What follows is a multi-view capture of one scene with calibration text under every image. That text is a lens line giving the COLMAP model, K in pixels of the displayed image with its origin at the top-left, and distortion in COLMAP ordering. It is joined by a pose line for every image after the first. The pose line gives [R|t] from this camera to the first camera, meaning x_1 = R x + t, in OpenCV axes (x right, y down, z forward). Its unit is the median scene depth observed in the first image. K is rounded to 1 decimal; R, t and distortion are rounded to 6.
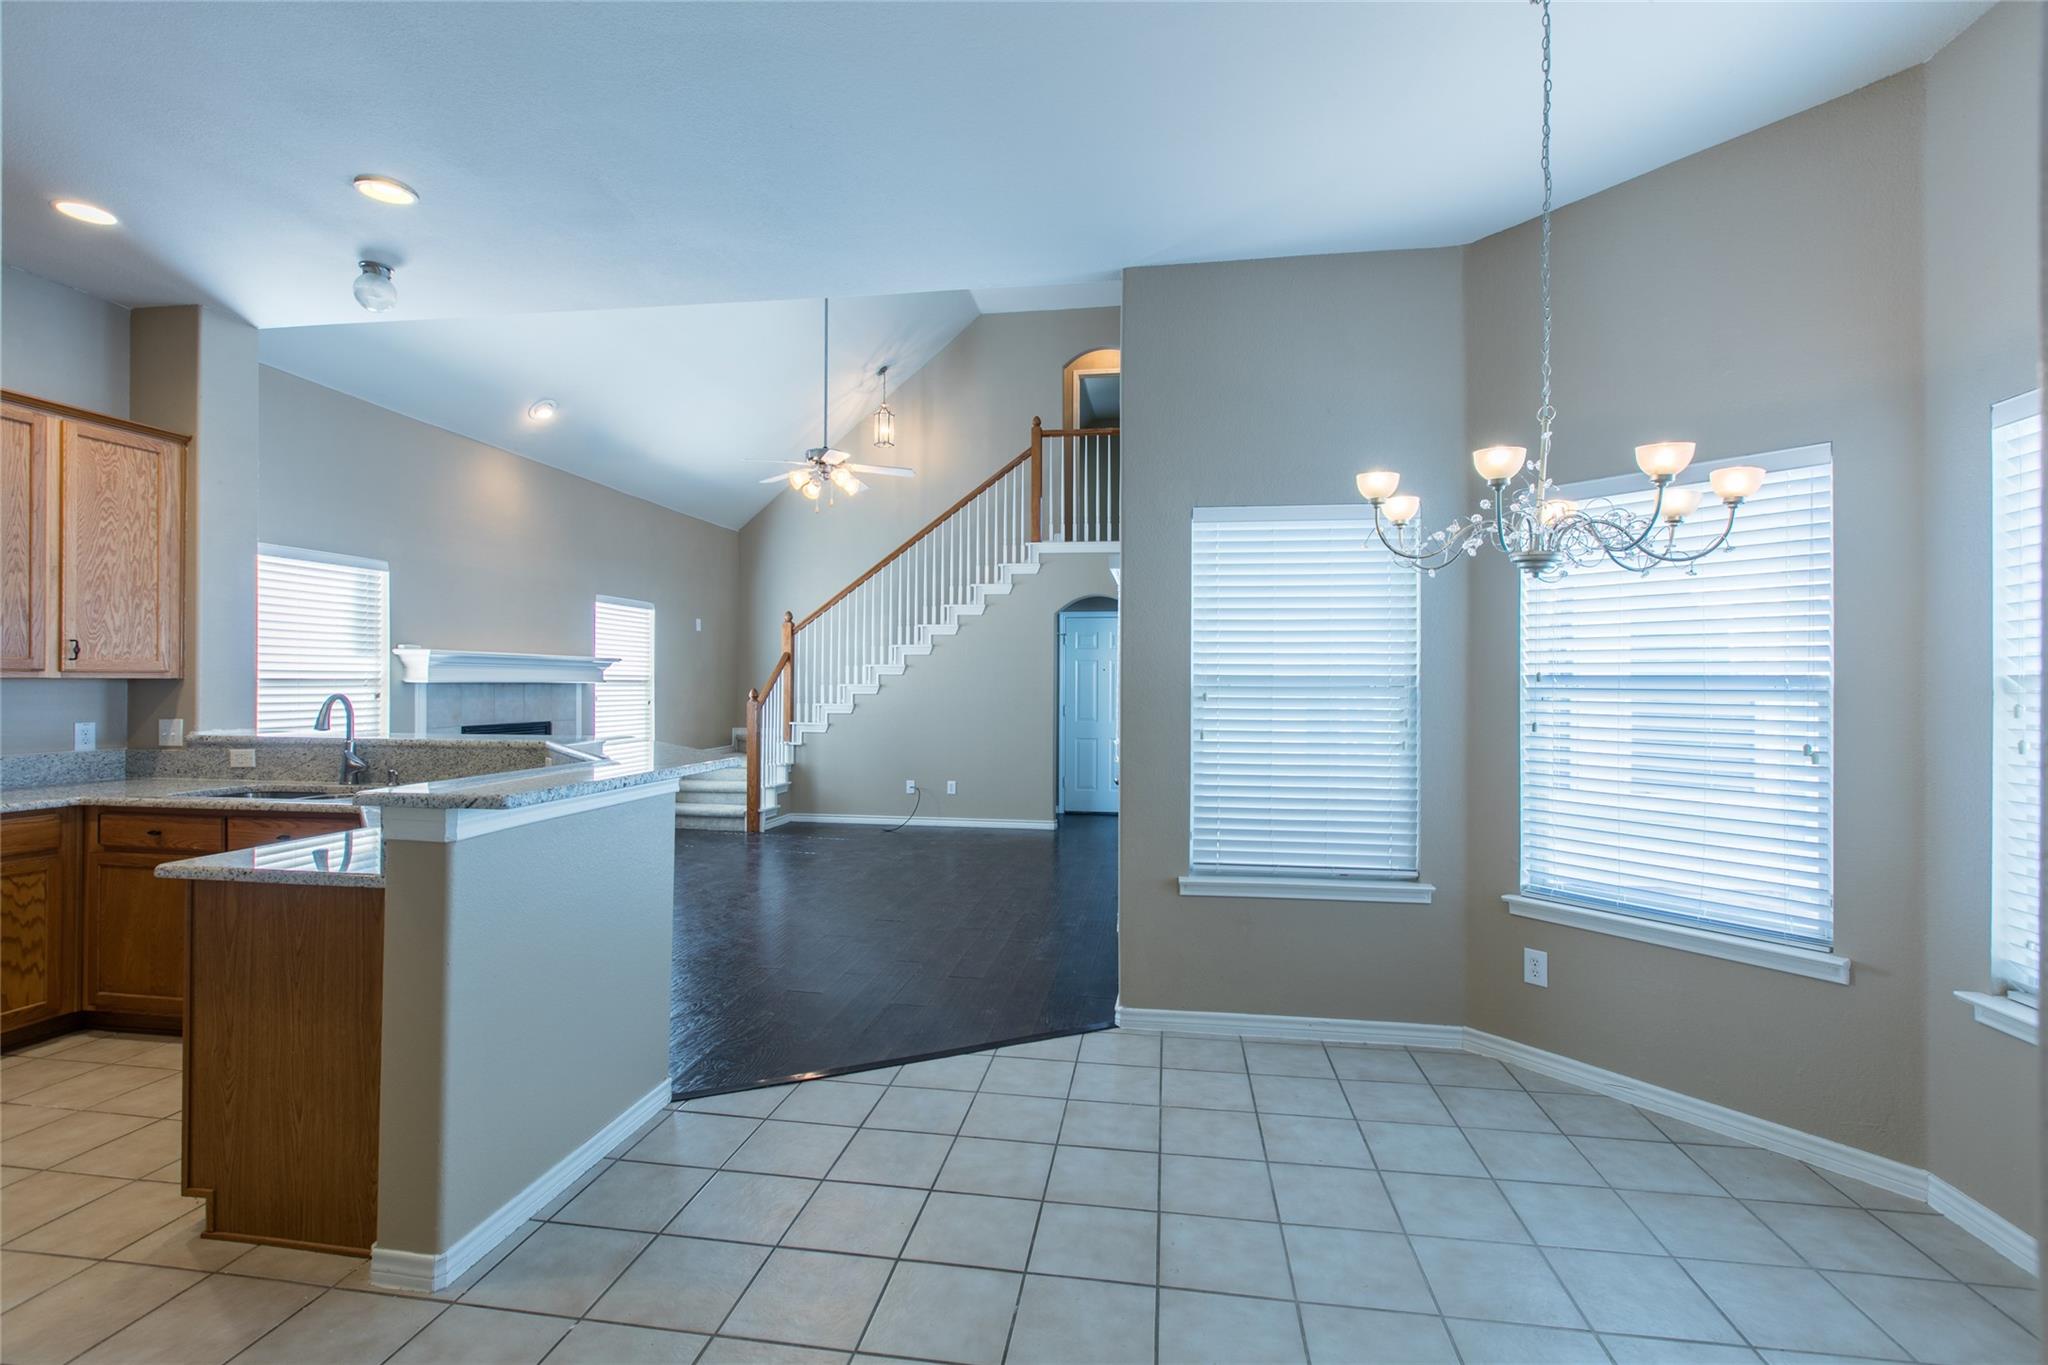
lens RADIAL K [[921.3, 0, 1028.1], [0, 921.3, 673.6], [0, 0, 1]] dist [0.001966, -0.000732]
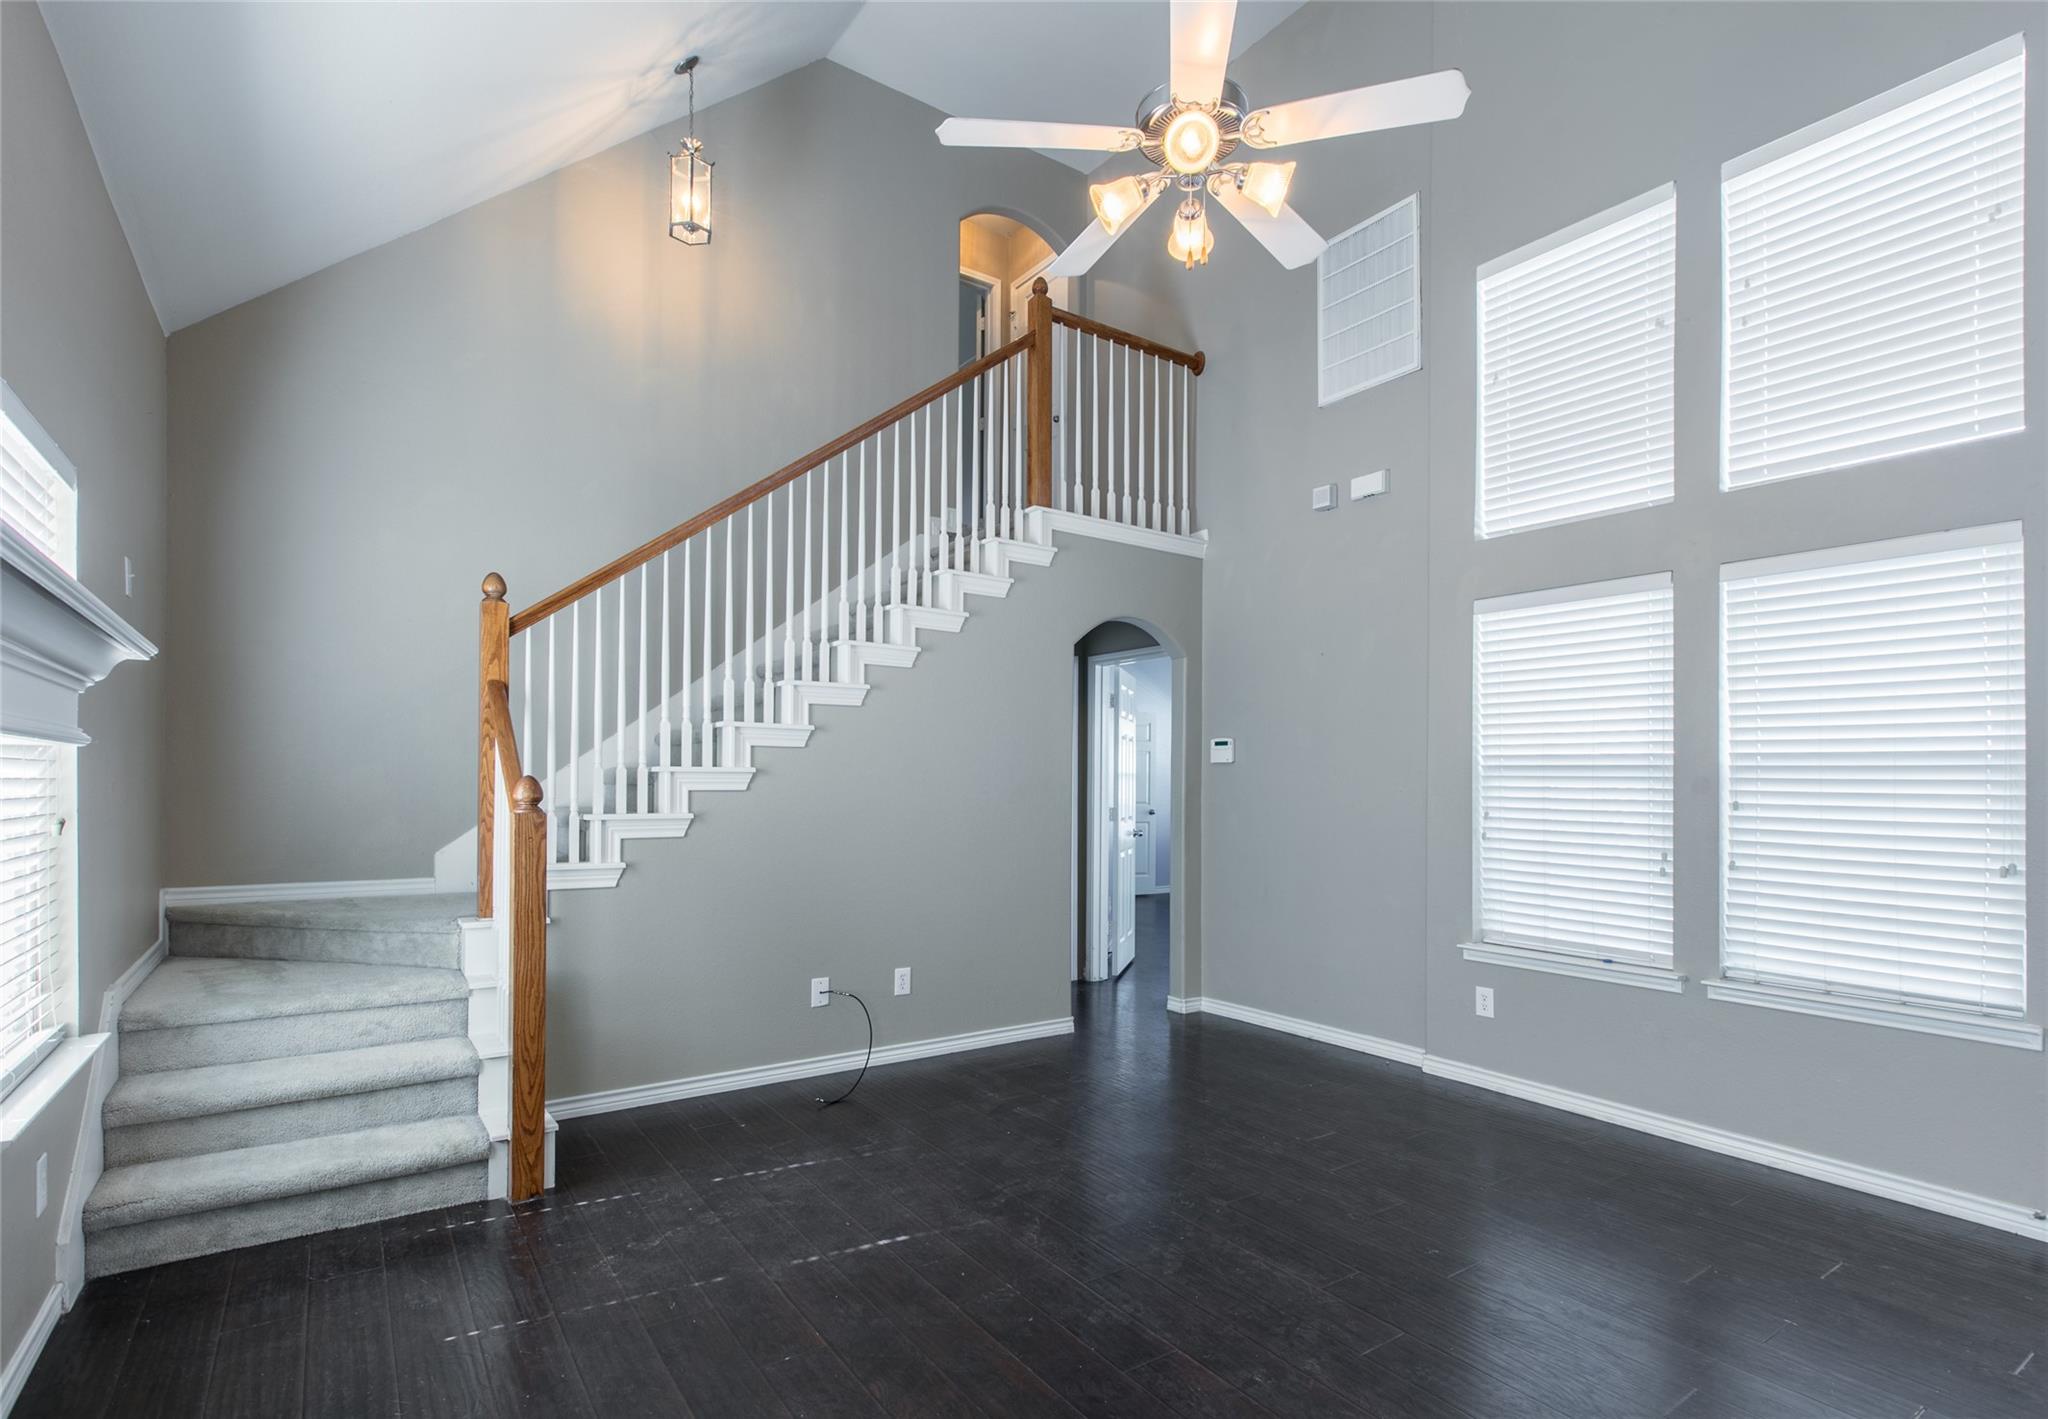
lens RADIAL K [[989.4, 0, 1028.1], [0, 989.4, 777.5], [0, 0, 1]] dist [0.009729, 0.000368]
pose [[0.736804, 0.001881, 0.676104, -0.482859], [-0.003501, 0.999993, 0.001033, 0.019498], [-0.676097, -0.003129, 0.736806, 0.712771]]
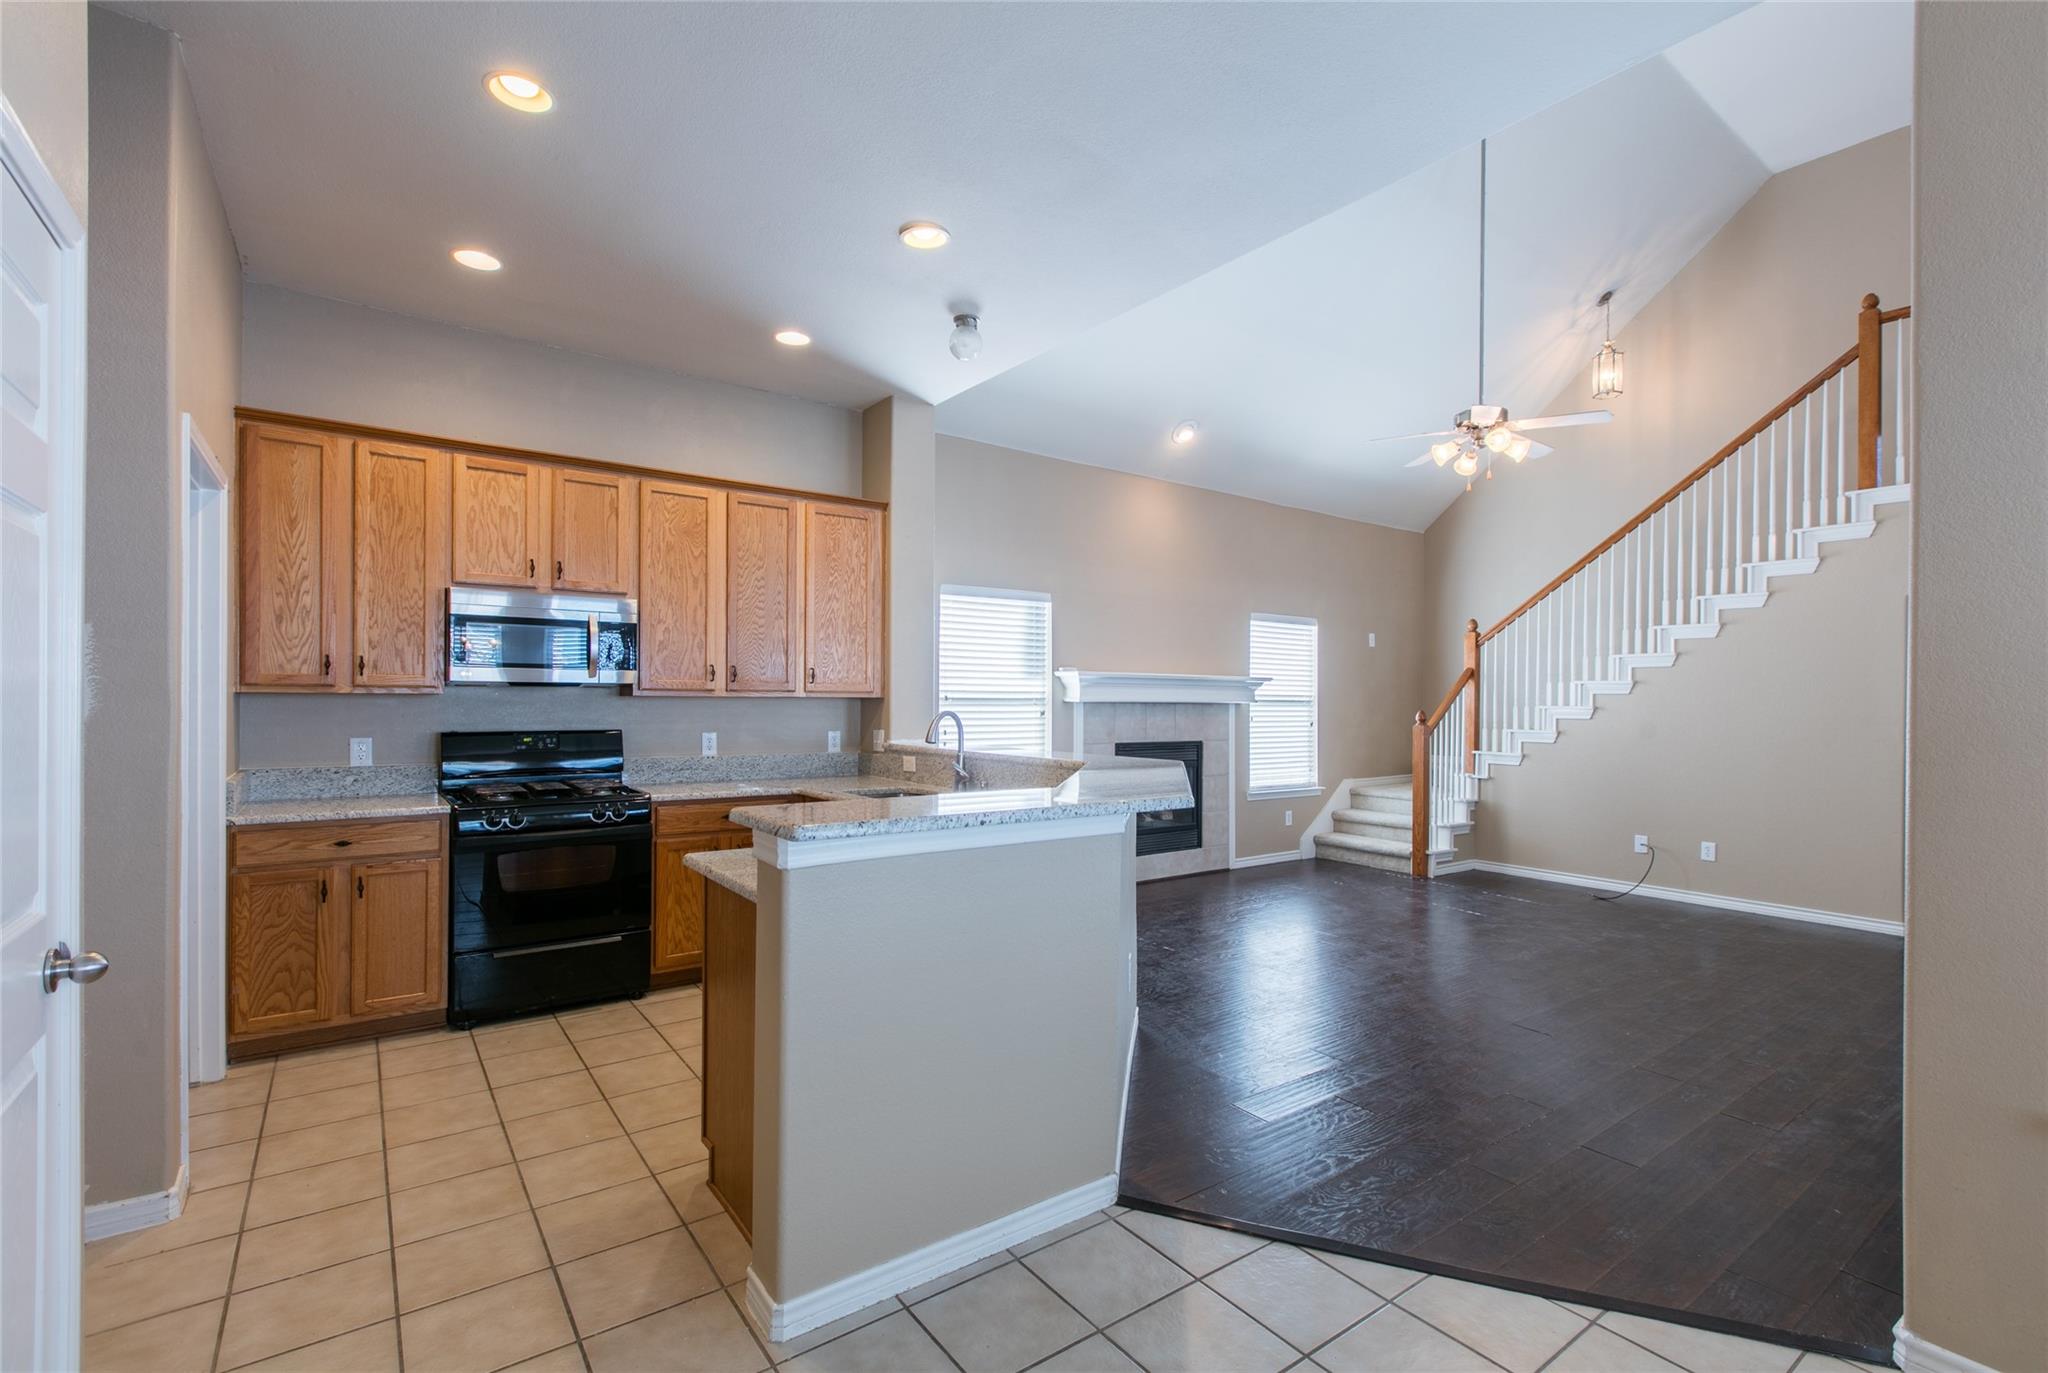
lens RADIAL K [[921.3, 0, 1025.3], [0, 921.3, 701.3], [0, 0, 1]] dist [0.001966, -0.000732]
pose [[0.706656, 0.002491, -0.707553, 0.060613], [0.002434, 0.999979, 0.005951, 0.002019], [0.707553, -0.005927, 0.706636, 0.150065]]
